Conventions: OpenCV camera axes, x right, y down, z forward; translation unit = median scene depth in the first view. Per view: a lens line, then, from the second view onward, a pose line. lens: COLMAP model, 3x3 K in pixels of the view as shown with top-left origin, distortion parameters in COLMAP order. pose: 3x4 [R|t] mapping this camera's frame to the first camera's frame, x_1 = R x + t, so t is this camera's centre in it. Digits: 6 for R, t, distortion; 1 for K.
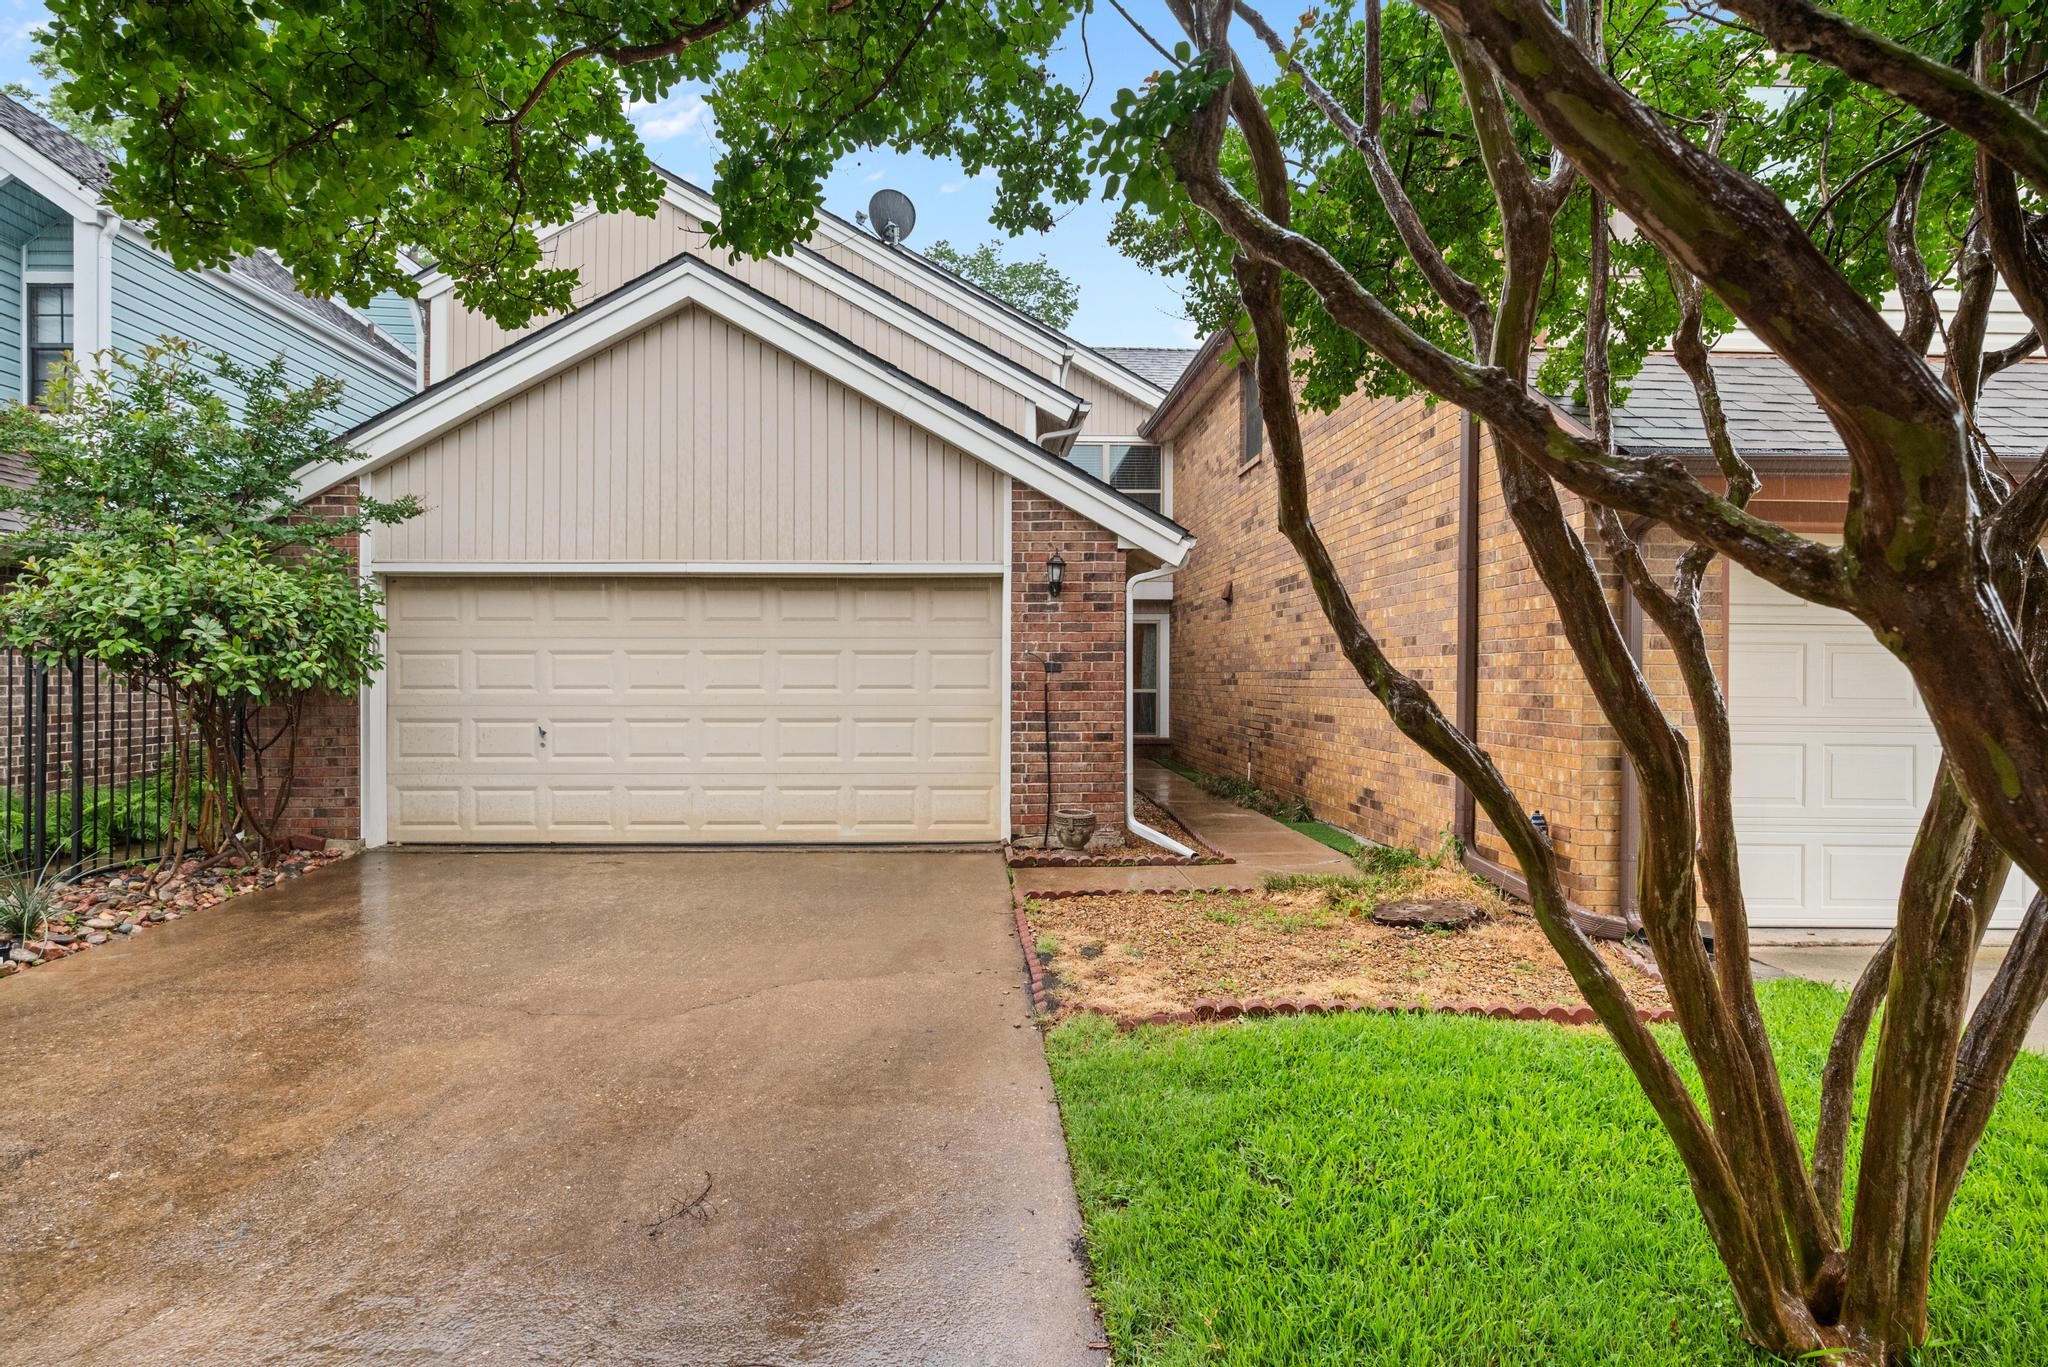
lens RADIAL K [[973.3, 0, 1019.8], [0, 973.3, 682.0], [0, 0, 1]] dist [-0.001122, -0.000123]
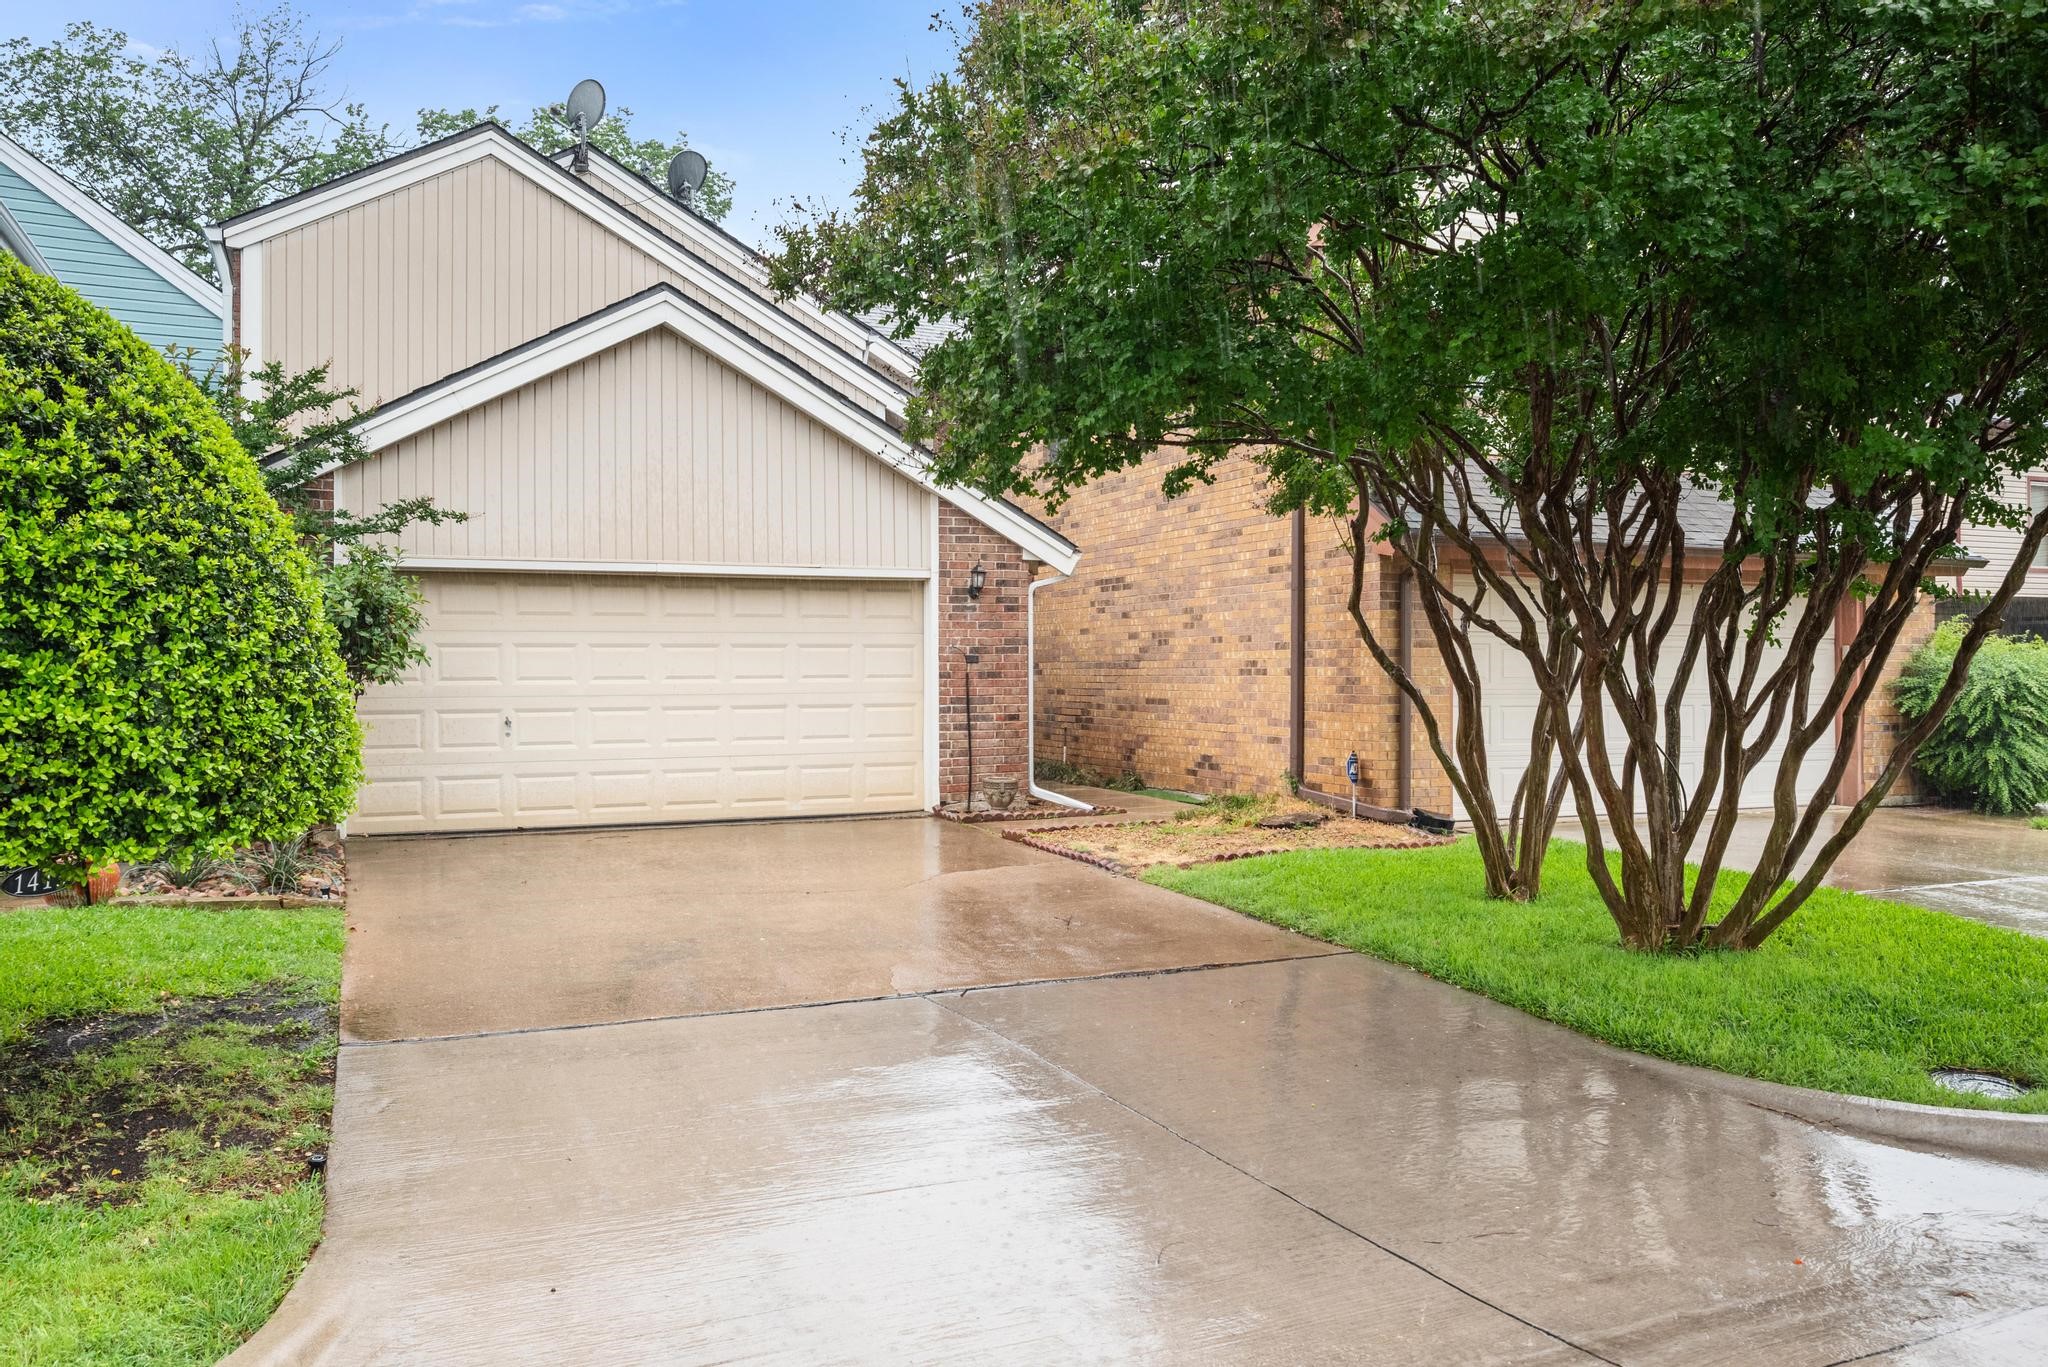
lens RADIAL K [[1481.9, 0, 1025.6], [0, 1481.9, 680.0], [0, 0, 1]] dist [-0.008121, -0.001473]
pose [[0.922433, -0.007038, 0.386093, -0.600512], [0.006610, 0.999975, 0.002436, 0.006603], [-0.386100, 0.000305, 0.922457, -0.682713]]
